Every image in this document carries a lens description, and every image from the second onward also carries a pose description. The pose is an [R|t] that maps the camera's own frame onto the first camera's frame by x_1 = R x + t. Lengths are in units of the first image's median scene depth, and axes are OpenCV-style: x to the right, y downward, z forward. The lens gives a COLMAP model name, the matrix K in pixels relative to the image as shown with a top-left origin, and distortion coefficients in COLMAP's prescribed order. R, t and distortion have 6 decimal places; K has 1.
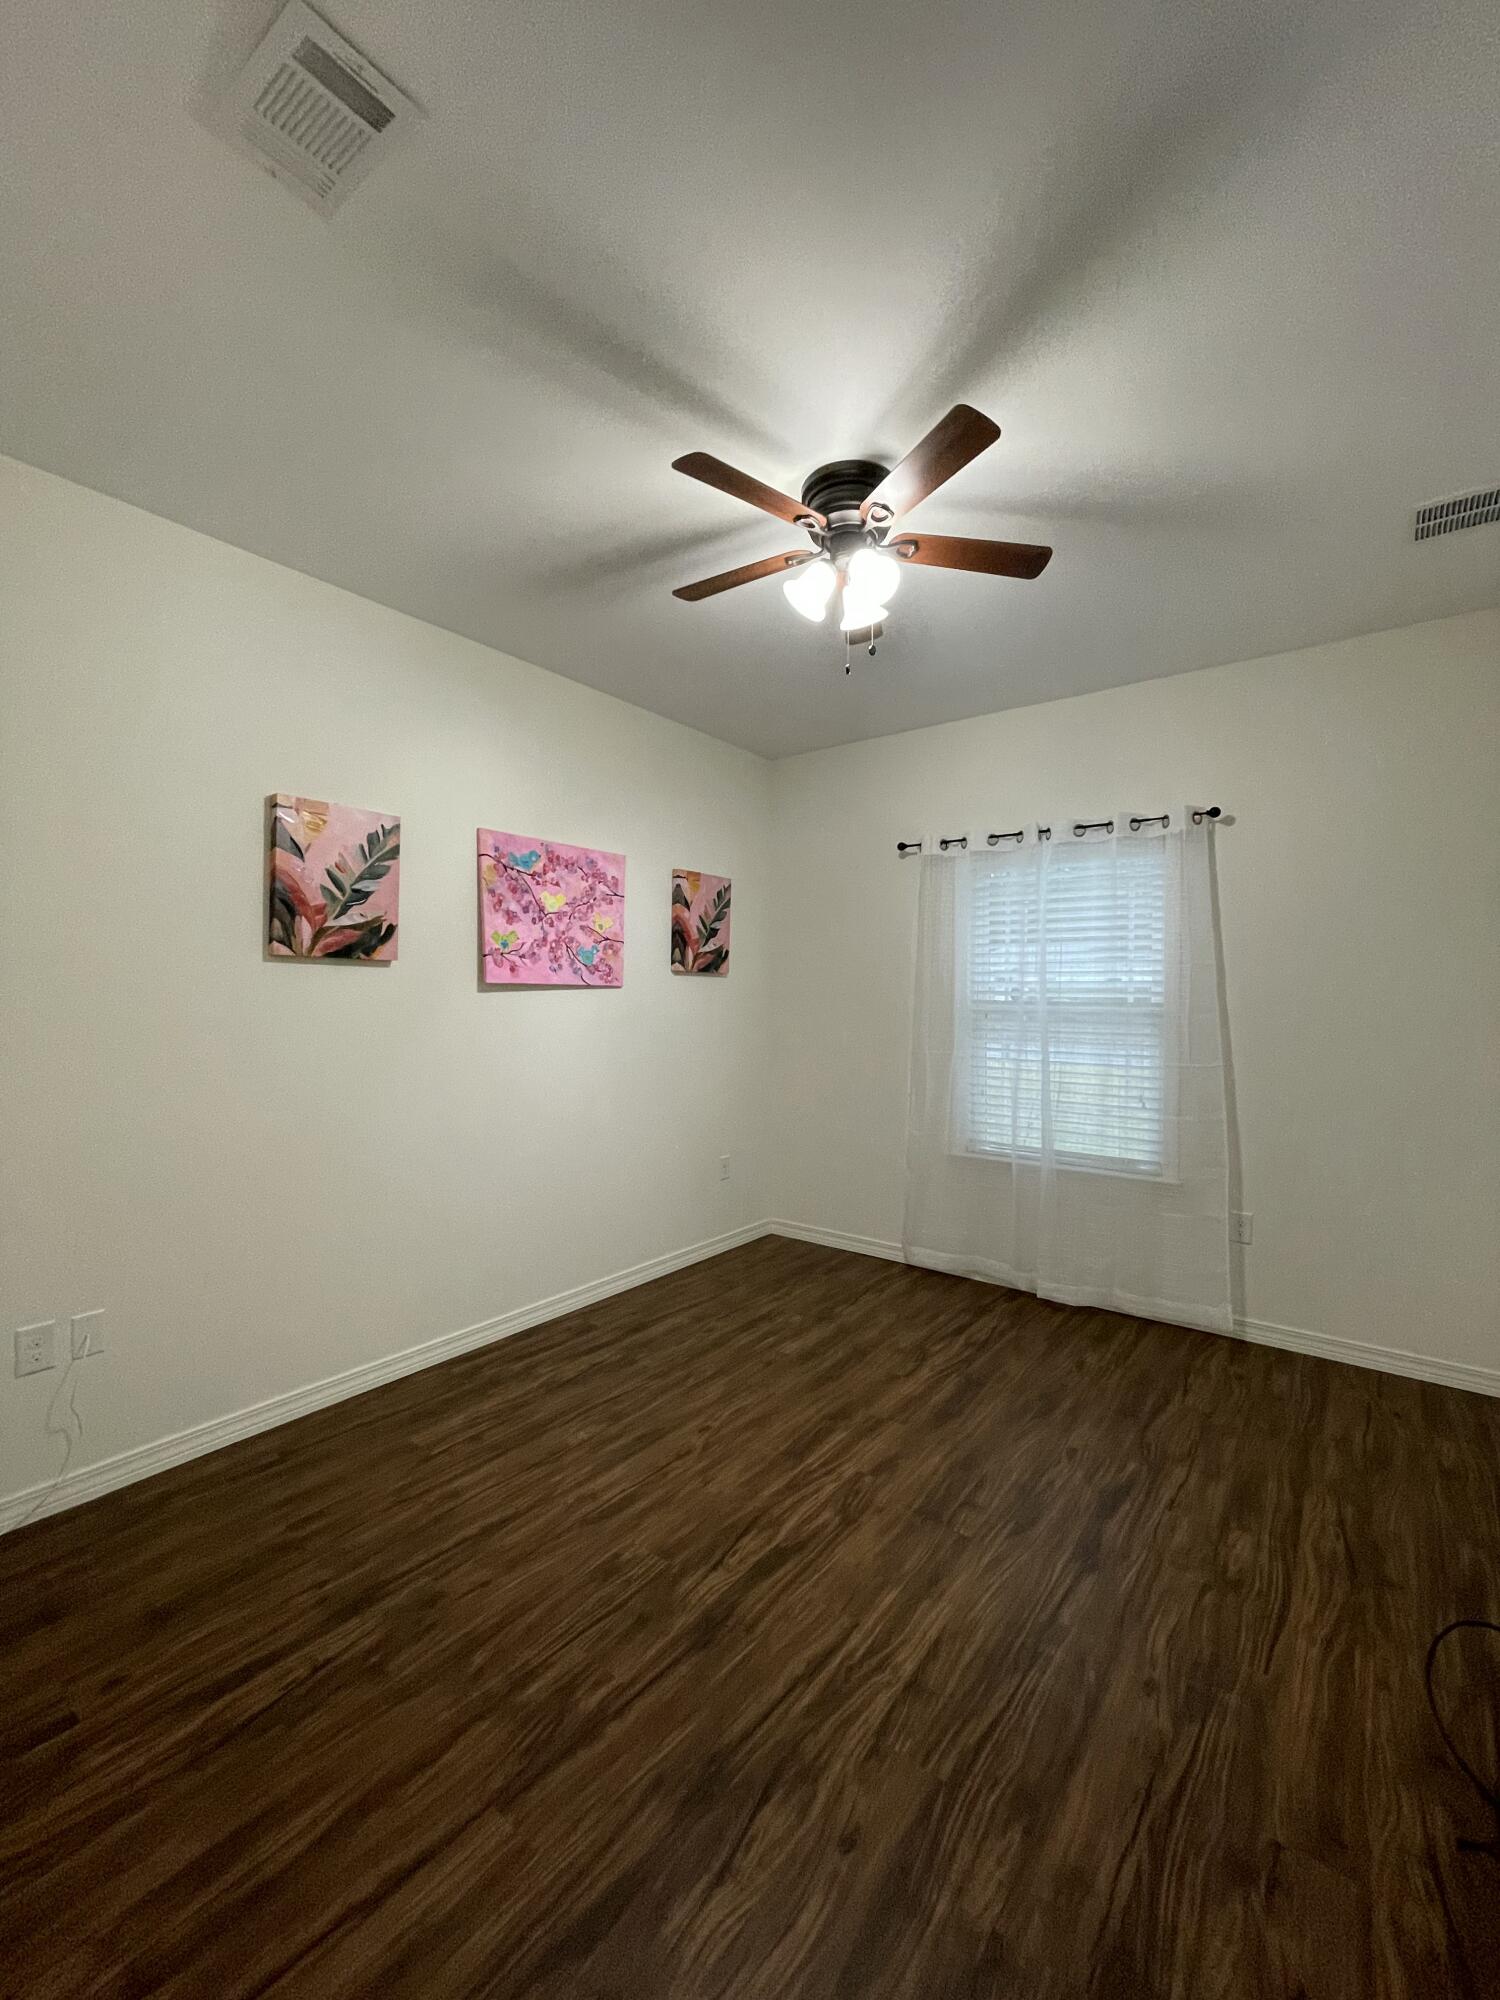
lens RADIAL K [[809.3, 0, 757.9], [0, 809.3, 992.8], [0, 0, 1]] dist [-0.003491, 0.000570]
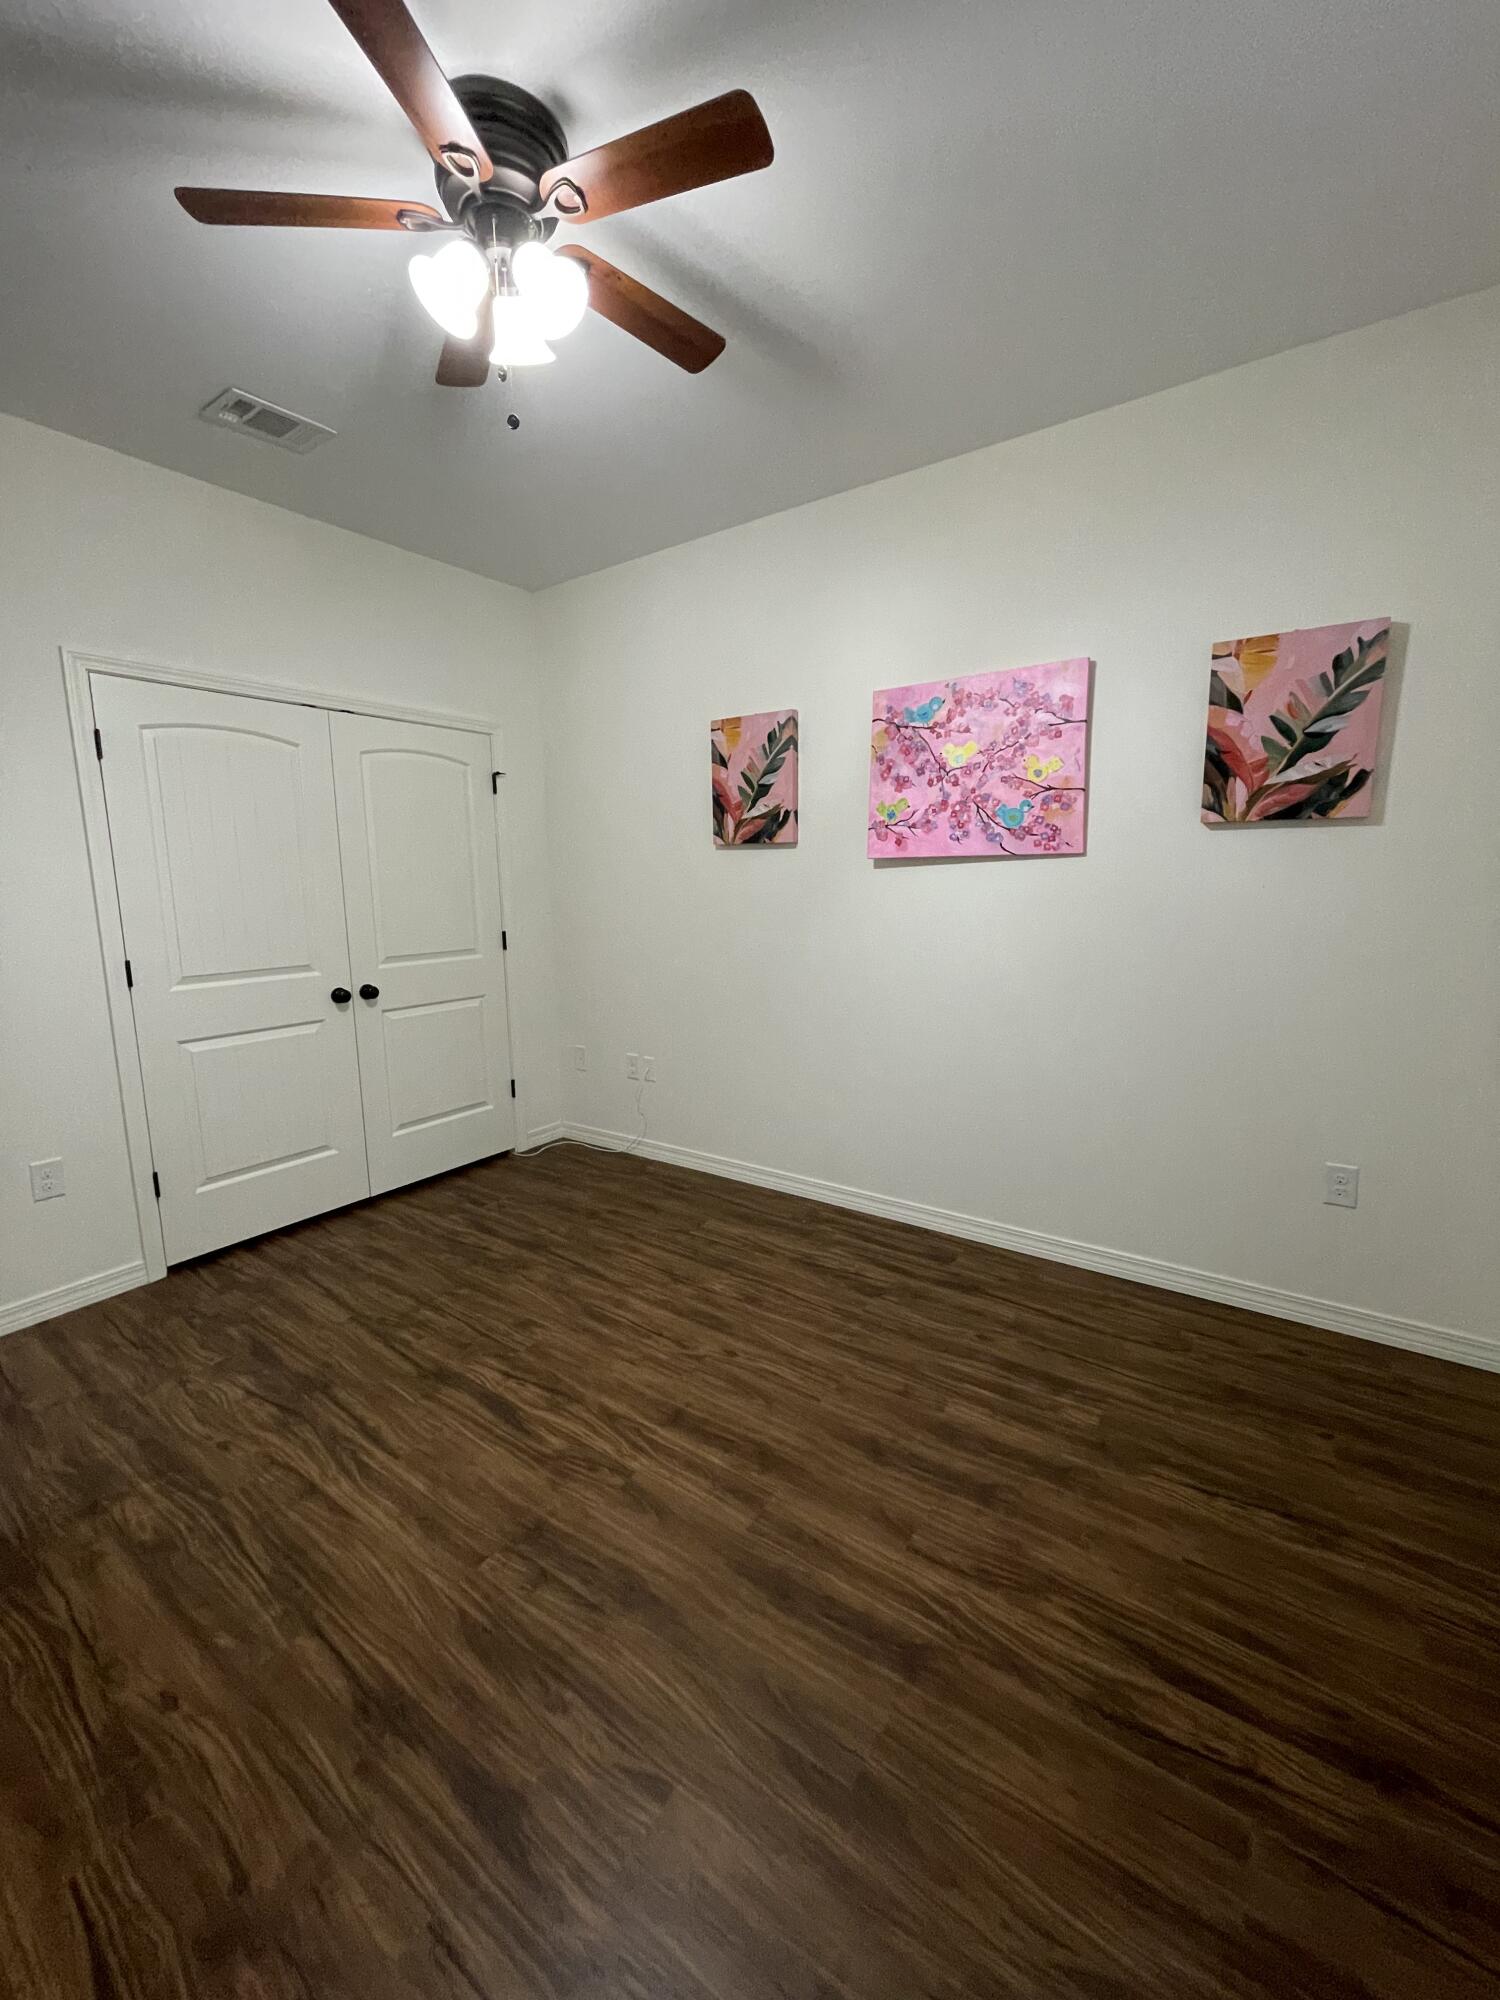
lens RADIAL K [[809.3, 0, 760.0], [0, 809.3, 997.7], [0, 0, 1]] dist [-0.003491, 0.000570]
pose [[0.034407, 0.145651, -0.988738, 0.759396], [0.021290, 0.988992, 0.146429, 0.009657], [0.999181, -0.026088, 0.030928, 0.989078]]
